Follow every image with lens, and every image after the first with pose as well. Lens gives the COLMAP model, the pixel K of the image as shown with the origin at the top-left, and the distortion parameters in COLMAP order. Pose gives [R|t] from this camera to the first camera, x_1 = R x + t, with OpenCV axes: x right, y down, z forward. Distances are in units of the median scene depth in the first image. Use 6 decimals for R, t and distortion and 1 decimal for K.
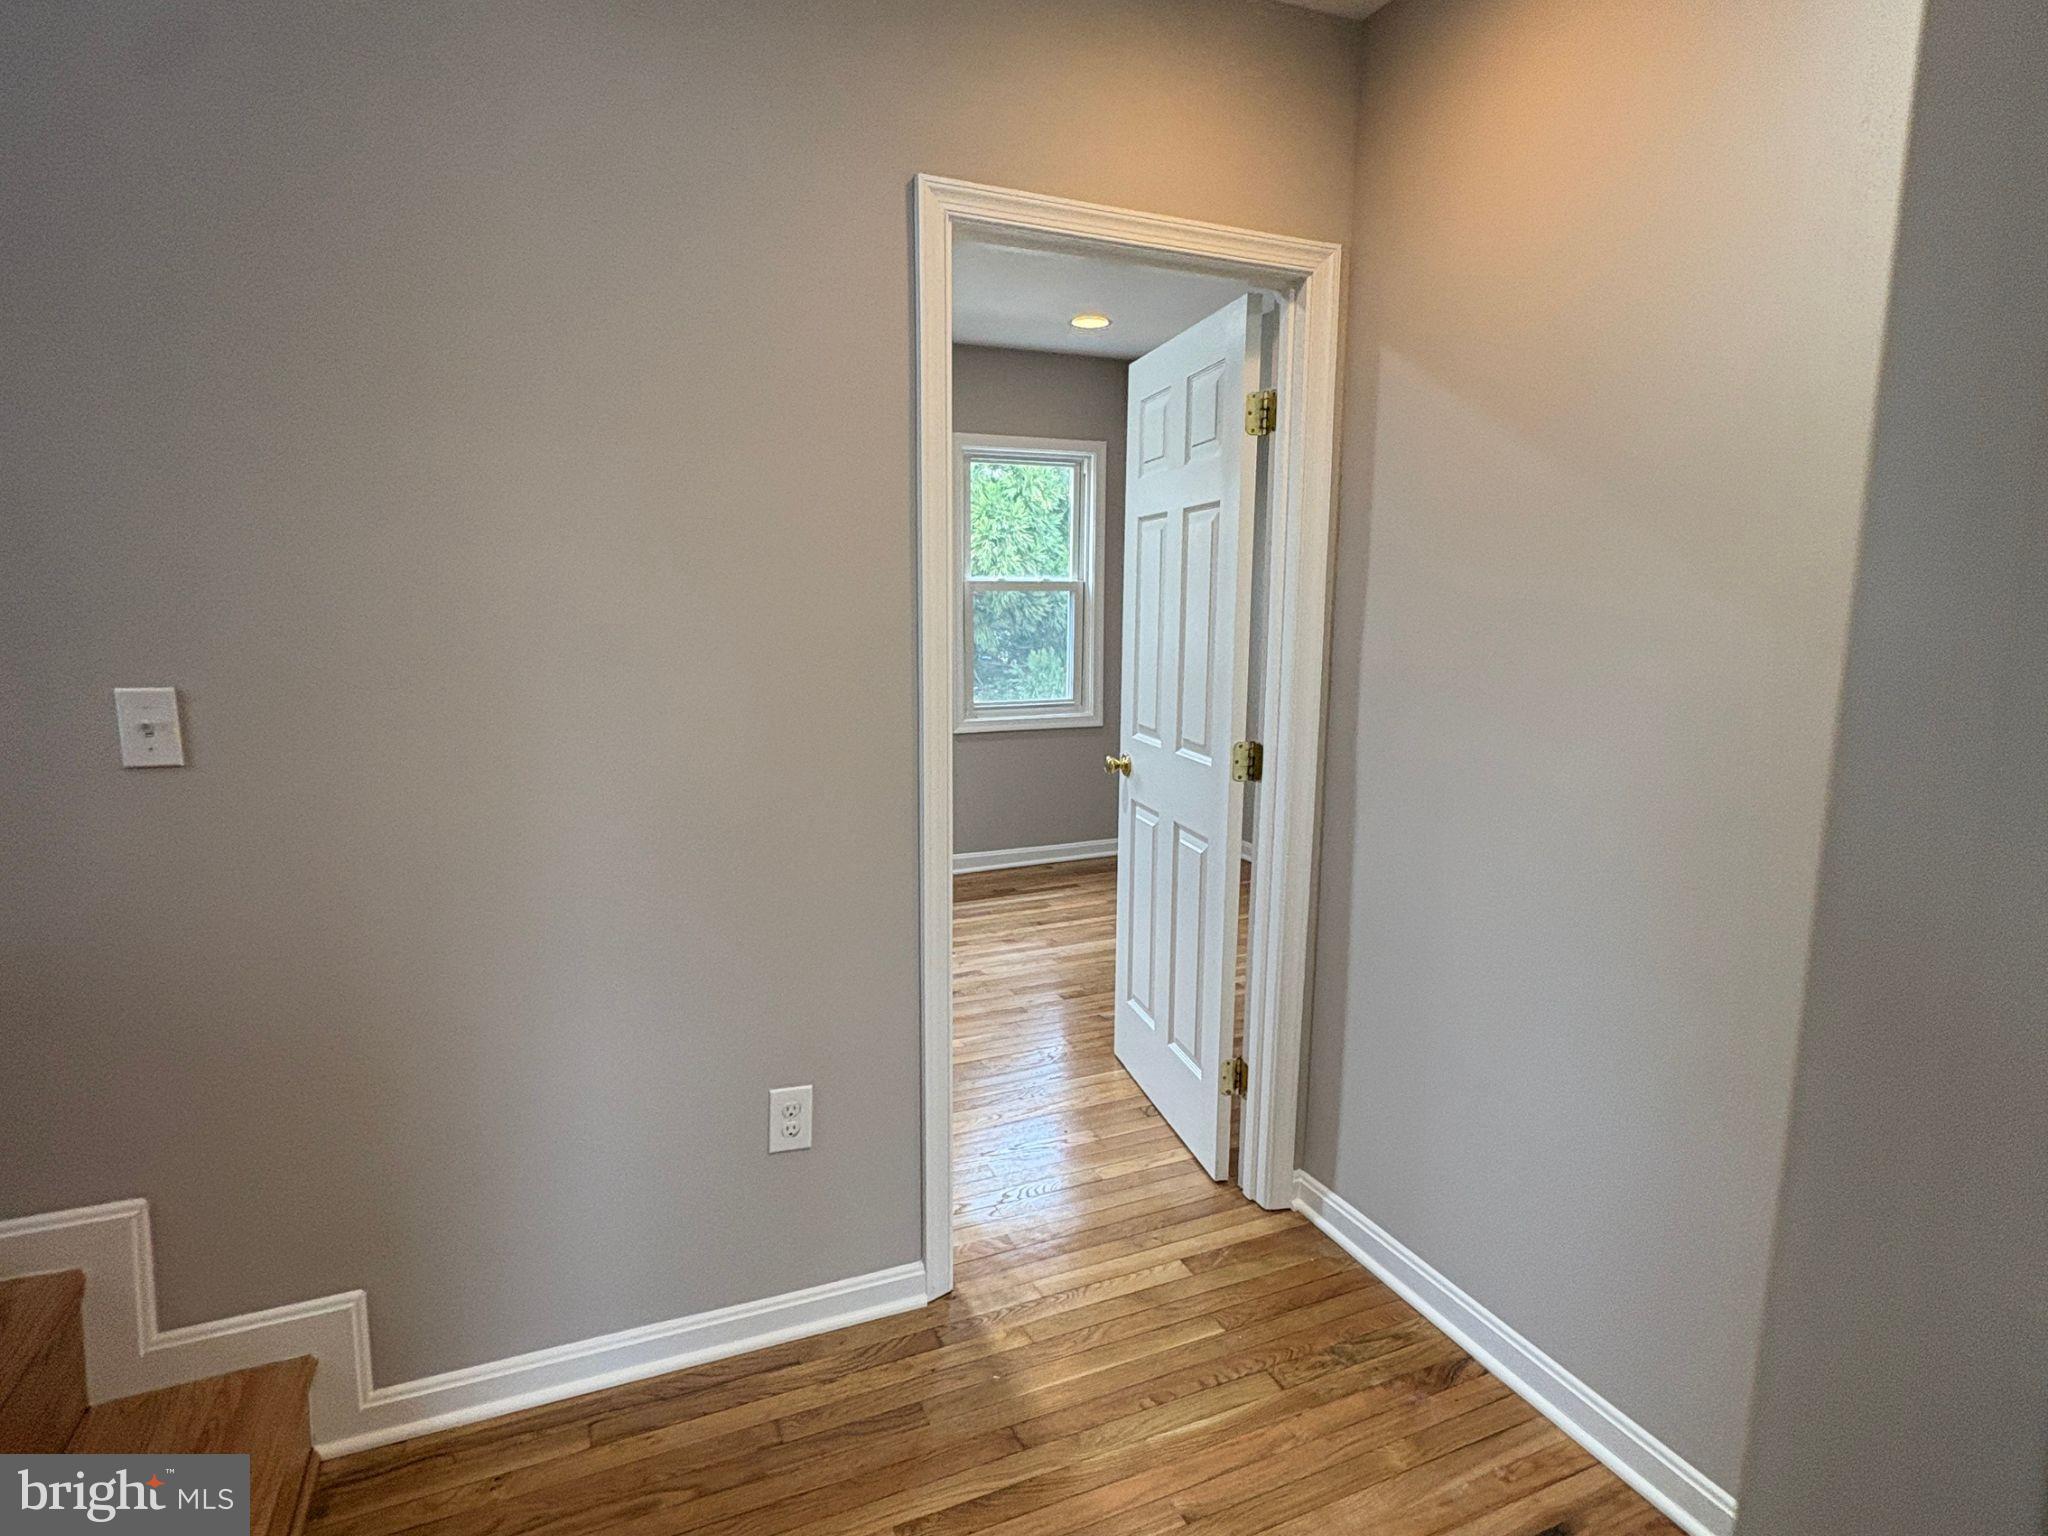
lens RADIAL K [[1108.6, 0, 1026.2], [0, 1108.6, 762.9], [0, 0, 1]] dist [-0.001724, 0.001237]
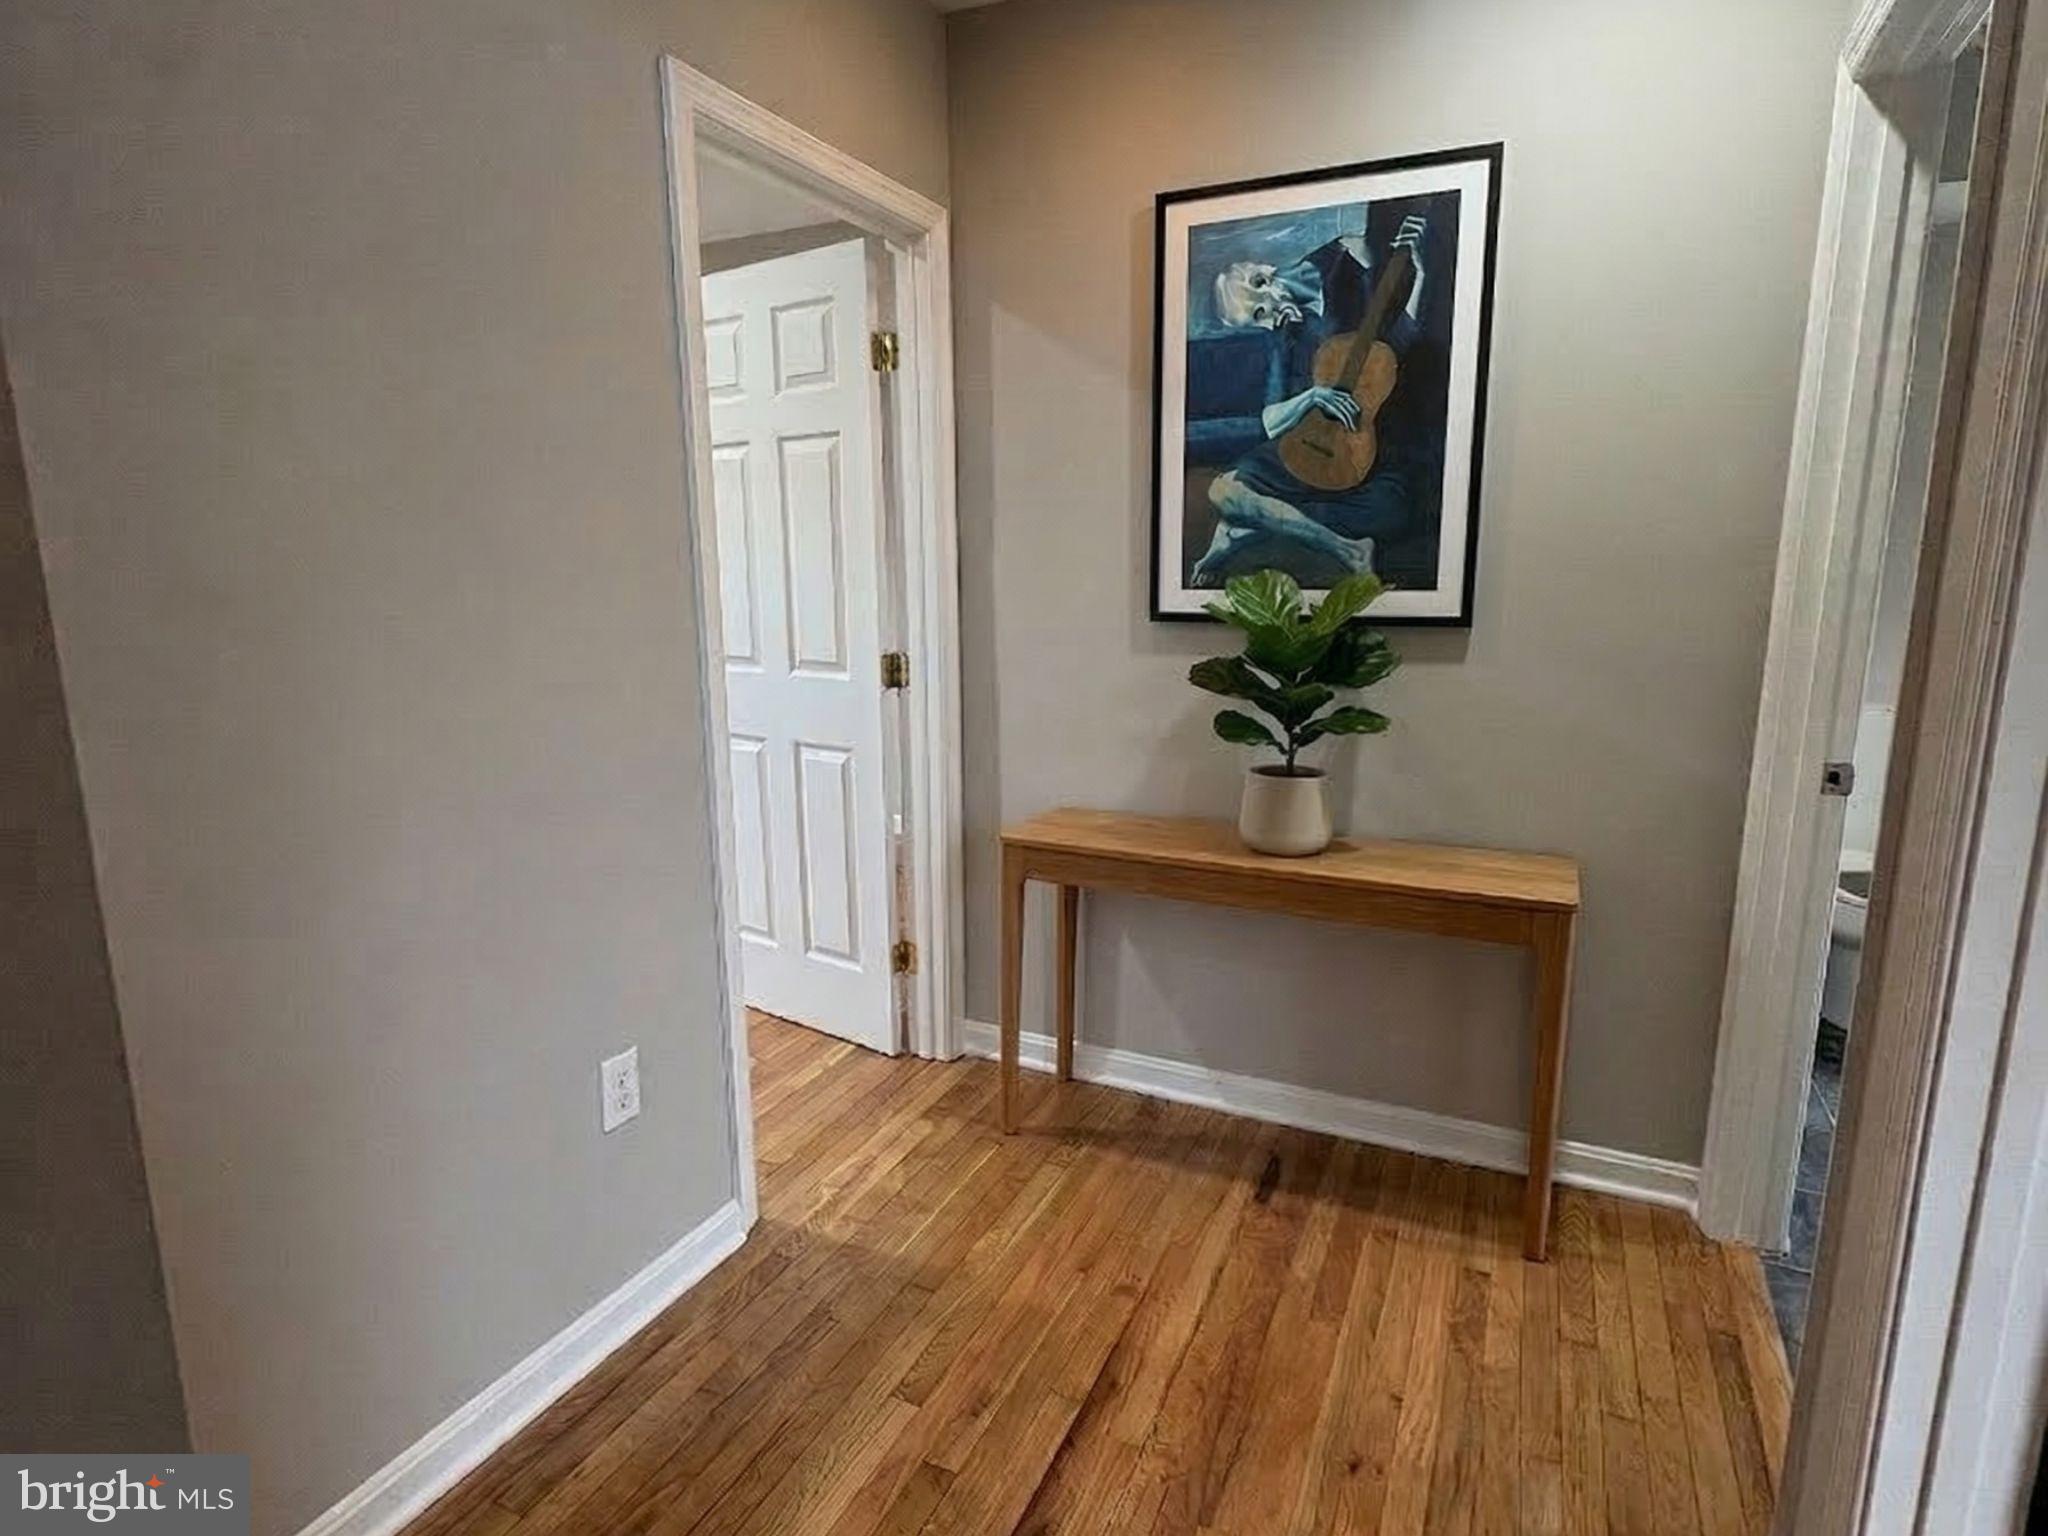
lens RADIAL K [[1111.4, 0, 1024.0], [0, 1111.4, 768.0], [0, 0, 1]] dist [-0.000543, -0.000405]
pose [[0.754590, -0.138755, 0.641359, -0.472607], [0.118497, 0.990134, 0.074794, 0.030654], [-0.645409, 0.019560, 0.763587, 0.078240]]
